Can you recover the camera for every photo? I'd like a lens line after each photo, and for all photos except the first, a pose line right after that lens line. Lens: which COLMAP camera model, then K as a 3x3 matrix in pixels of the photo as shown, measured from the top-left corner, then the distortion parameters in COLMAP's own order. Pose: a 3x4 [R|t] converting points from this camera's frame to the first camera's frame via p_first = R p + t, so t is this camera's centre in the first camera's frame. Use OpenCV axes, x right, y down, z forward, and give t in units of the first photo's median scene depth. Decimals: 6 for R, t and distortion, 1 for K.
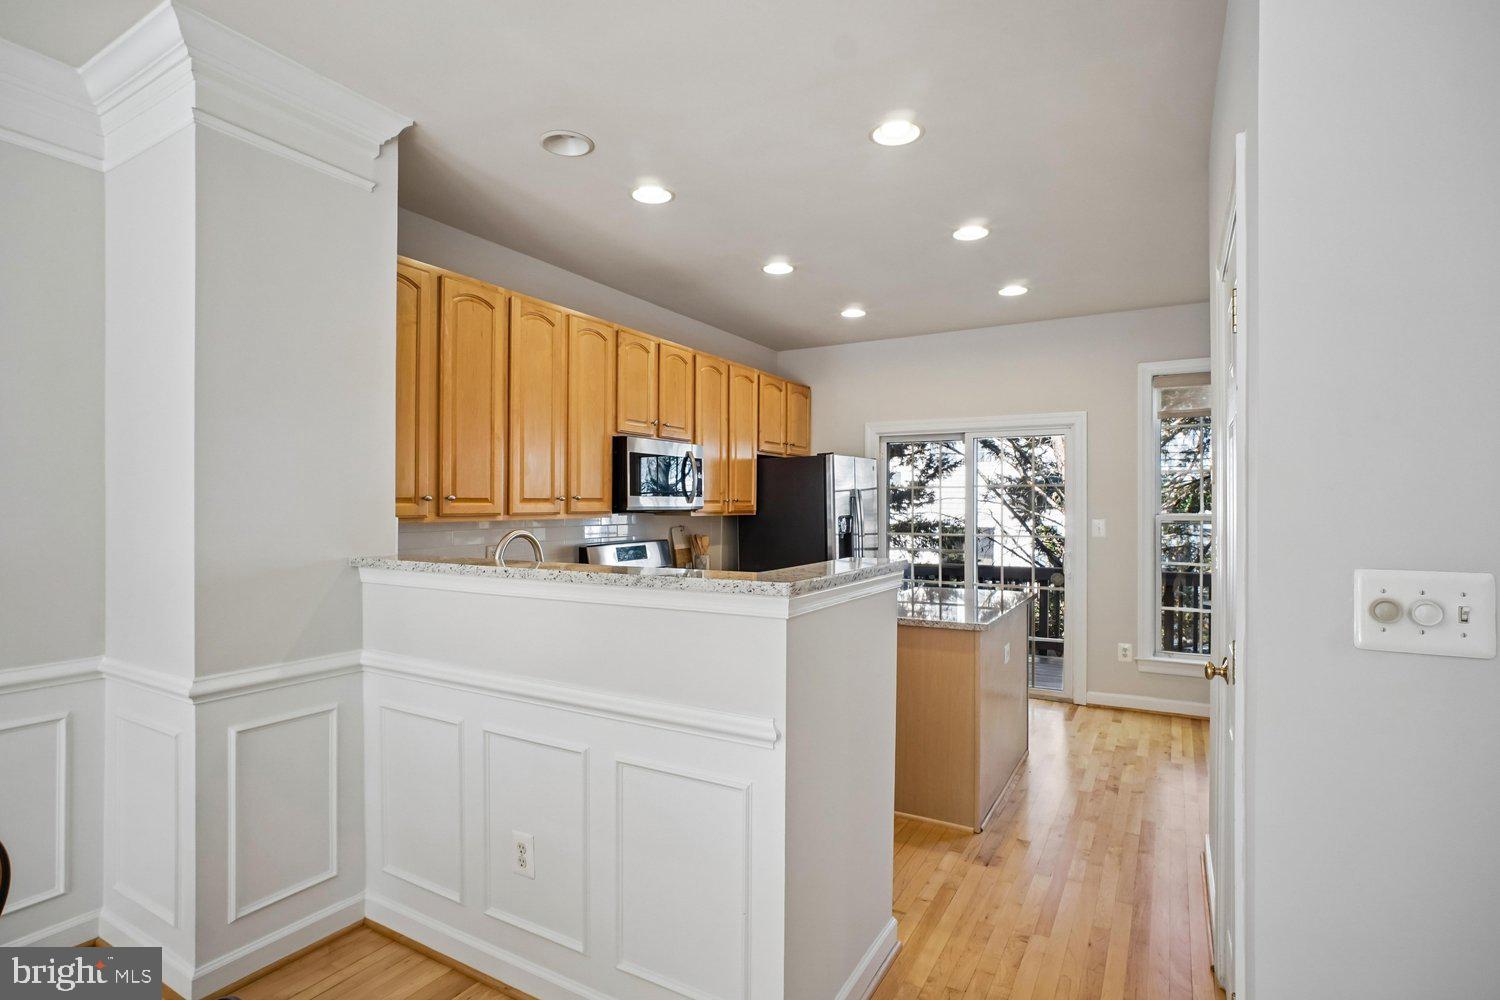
lens RADIAL K [[743.8, 0, 744.2], [0, 743.8, 502.2], [0, 0, 1]] dist [-0.020392, 0.006284]
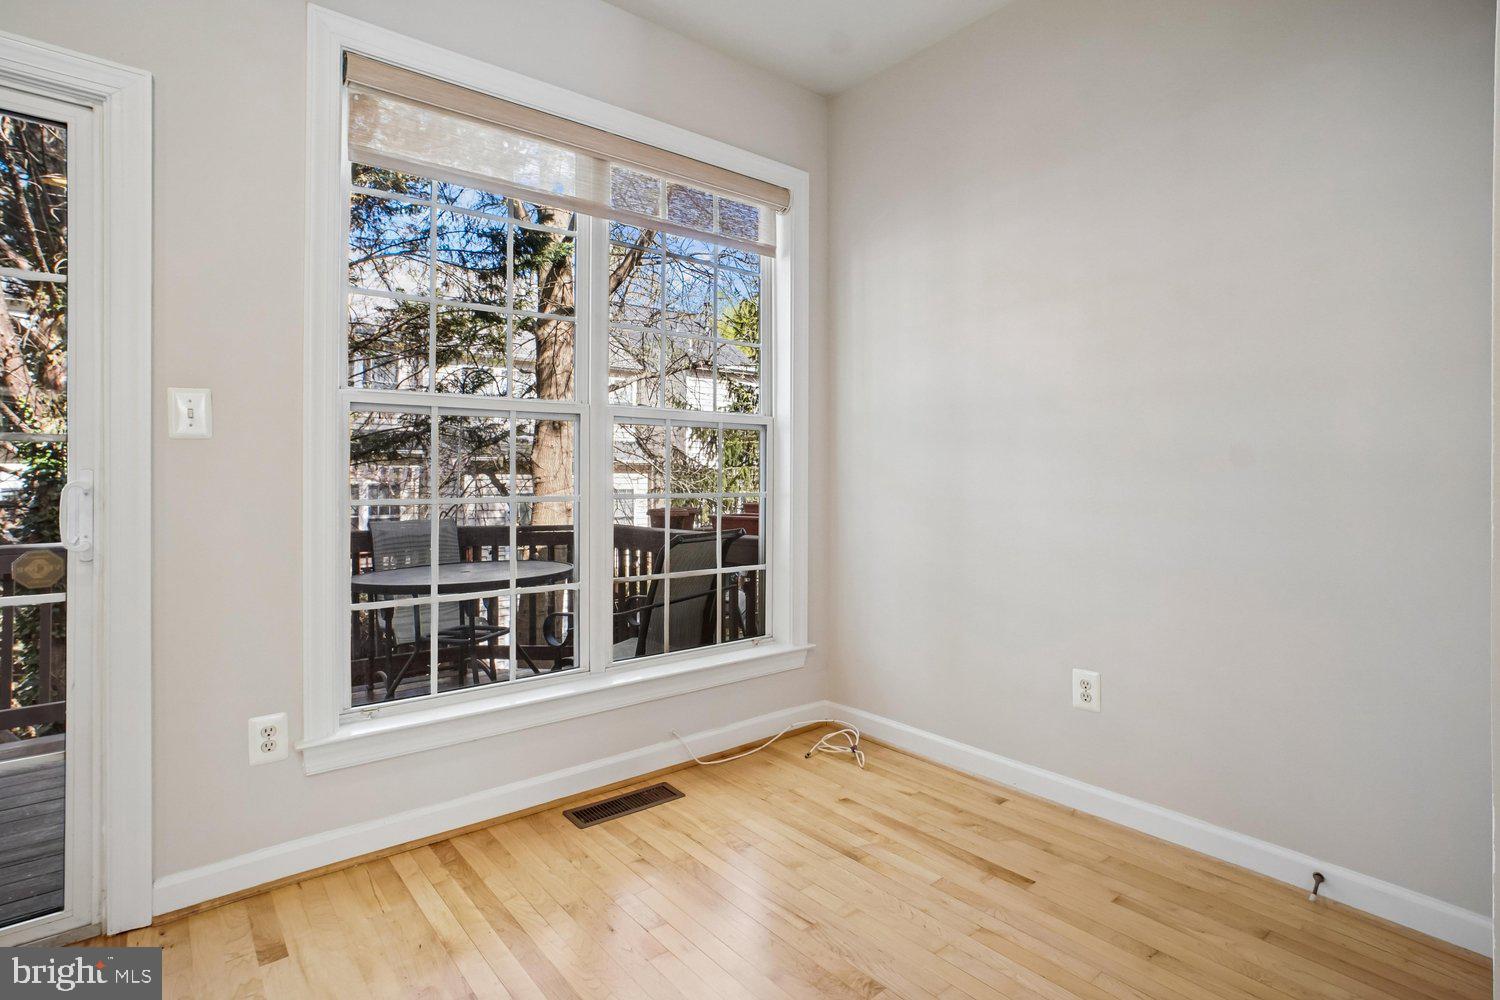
lens RADIAL K [[743.8, 0, 783.8], [0, 743.8, 483.8], [0, 0, 1]] dist [-0.020392, 0.006284]
pose [[0.327476, -0.003133, 0.944854, 0.261684], [-0.003511, 0.999984, 0.004532, 0.073553], [-0.944853, -0.004801, 0.327460, 0.676177]]
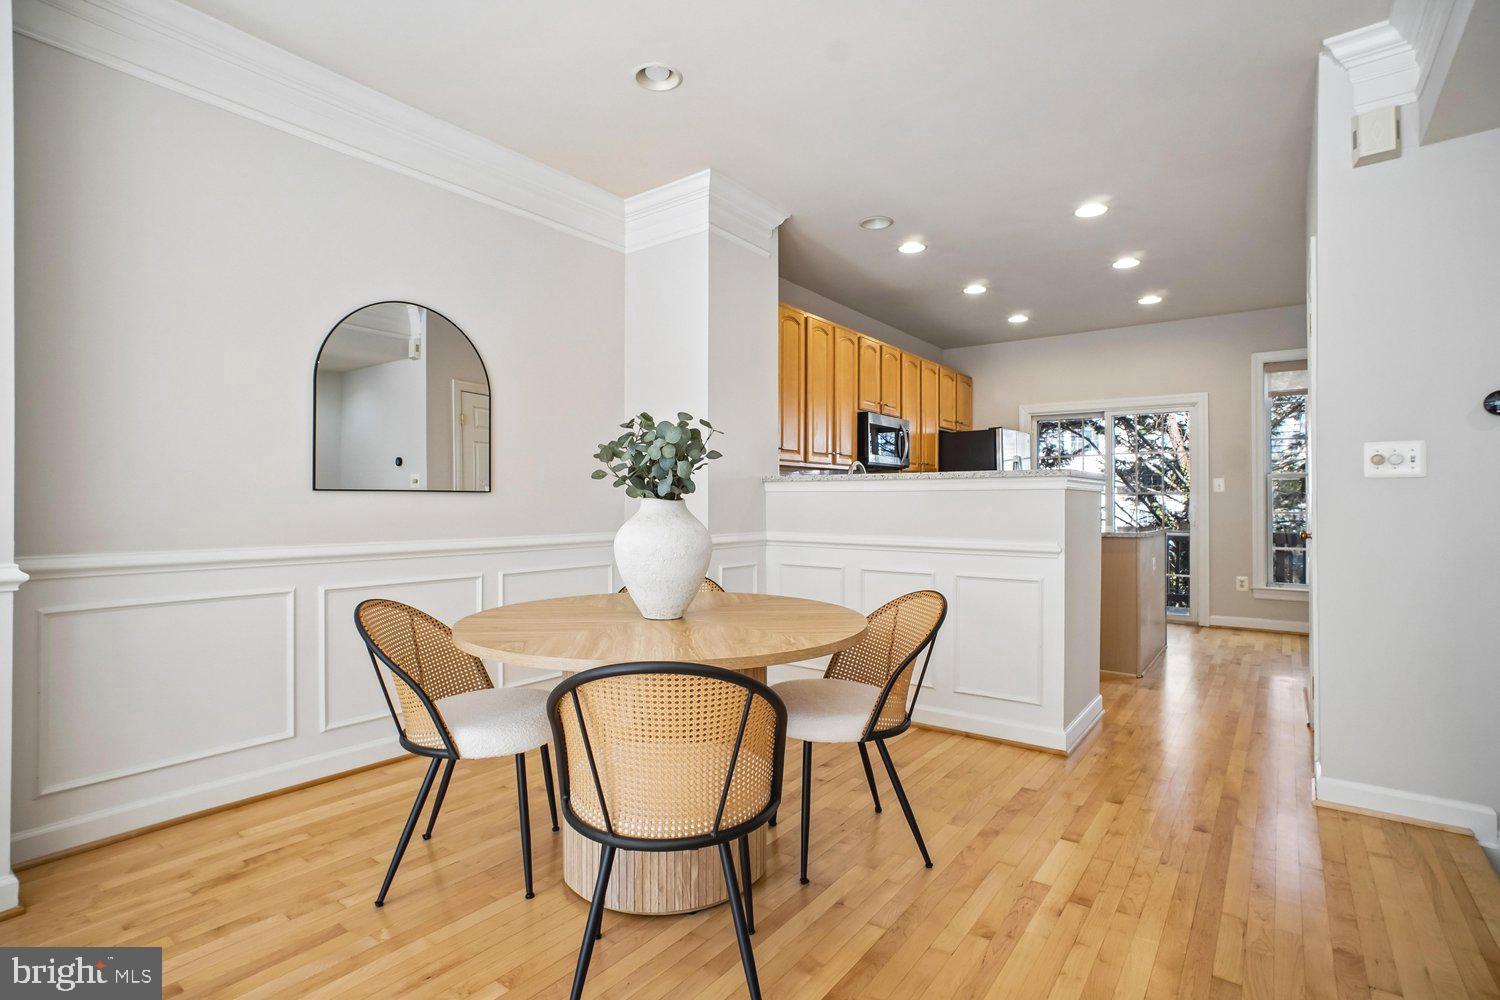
lens RADIAL K [[743.8, 0, 747.8], [0, 743.8, 493.0], [0, 0, 1]] dist [-0.020392, 0.006284]
pose [[0.994476, -0.000657, -0.104960, -0.204846], [-0.000657, 0.999922, -0.012481, 0.071658], [0.104960, 0.012481, 0.994398, -0.365128]]
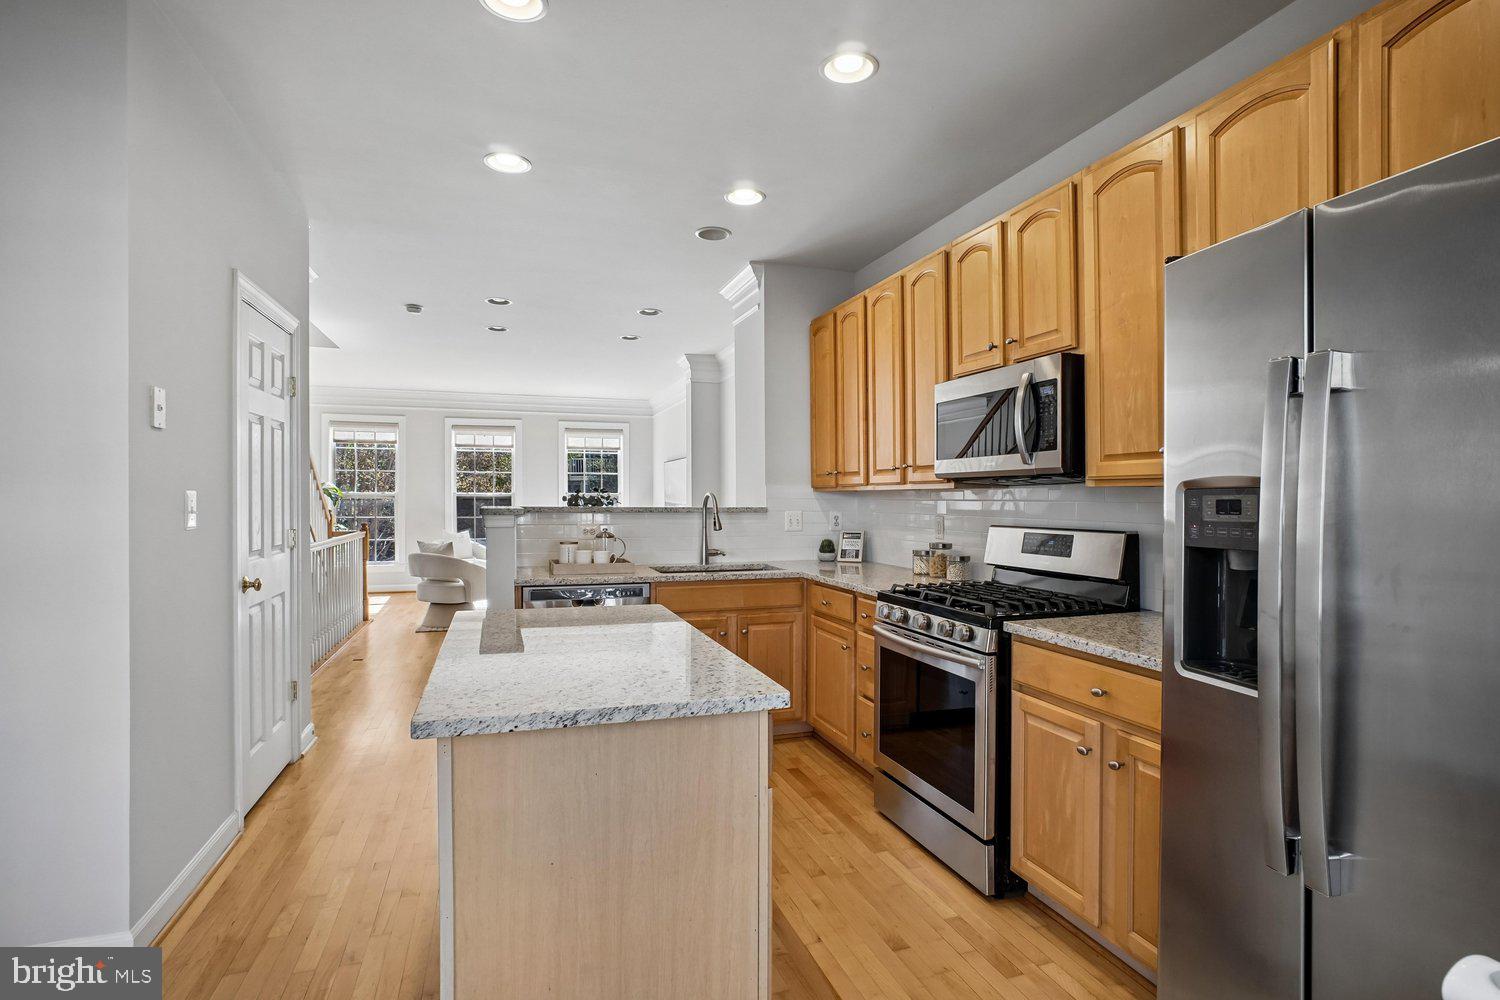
lens RADIAL K [[743.8, 0, 754.6], [0, 743.8, 470.4], [0, 0, 1]] dist [-0.020392, 0.006284]
pose [[-0.652359, -0.026892, -0.757433, 0.484403], [-0.000155, 0.999375, -0.035349, 0.025953], [0.757910, -0.022943, -0.651955, 1.184789]]
